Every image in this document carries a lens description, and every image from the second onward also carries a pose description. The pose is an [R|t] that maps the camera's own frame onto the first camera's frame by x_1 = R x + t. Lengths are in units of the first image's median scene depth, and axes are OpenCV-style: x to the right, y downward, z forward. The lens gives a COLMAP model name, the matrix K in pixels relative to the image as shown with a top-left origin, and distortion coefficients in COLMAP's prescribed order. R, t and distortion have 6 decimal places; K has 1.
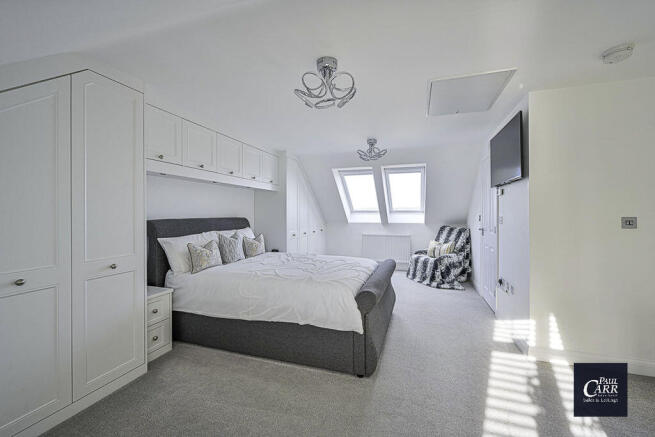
lens RADIAL K [[264.2, 0, 328.5], [0, 264.2, 212.1], [0, 0, 1]] dist [-0.000222, 0.000025]
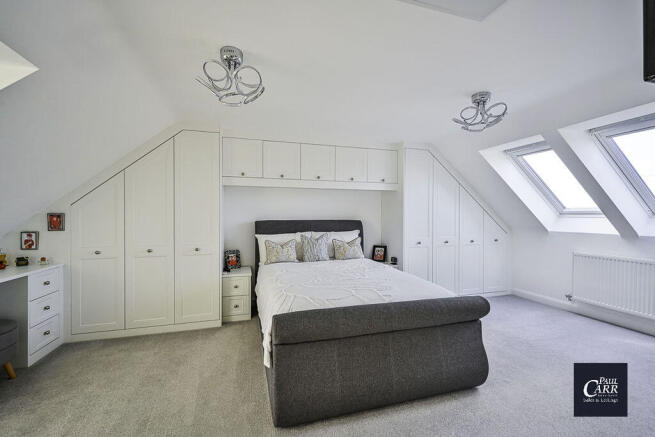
lens RADIAL K [[268.6, 0, 327.5], [0, 268.6, 218.5], [0, 0, 1]] dist [0.000014, -0.000031]
pose [[0.571456, 0.006421, -0.820607, 0.472755], [0.002052, 0.999955, 0.009254, 0.004265], [0.820630, -0.006972, 0.571417, 0.366033]]
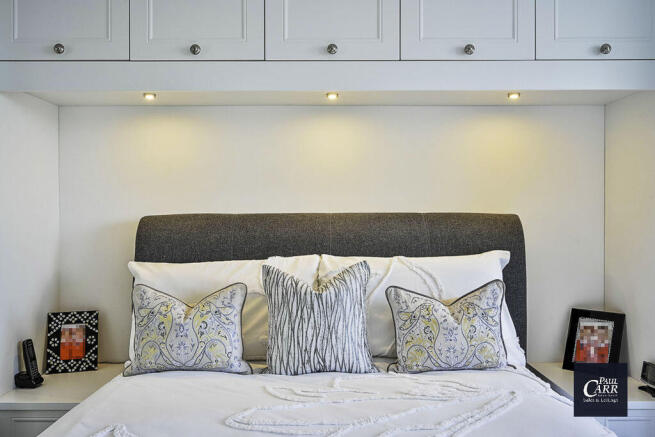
lens RADIAL K [[551.7, 0, 327.5], [0, 551.7, 218.5], [0, 0, 1]] dist [-0.011405, -0.006854]
pose [[0.317471, -0.013470, -0.948172, 0.155191], [0.003635, 0.999909, -0.012988, 0.031864], [0.948261, 0.000676, 0.317491, 0.718736]]
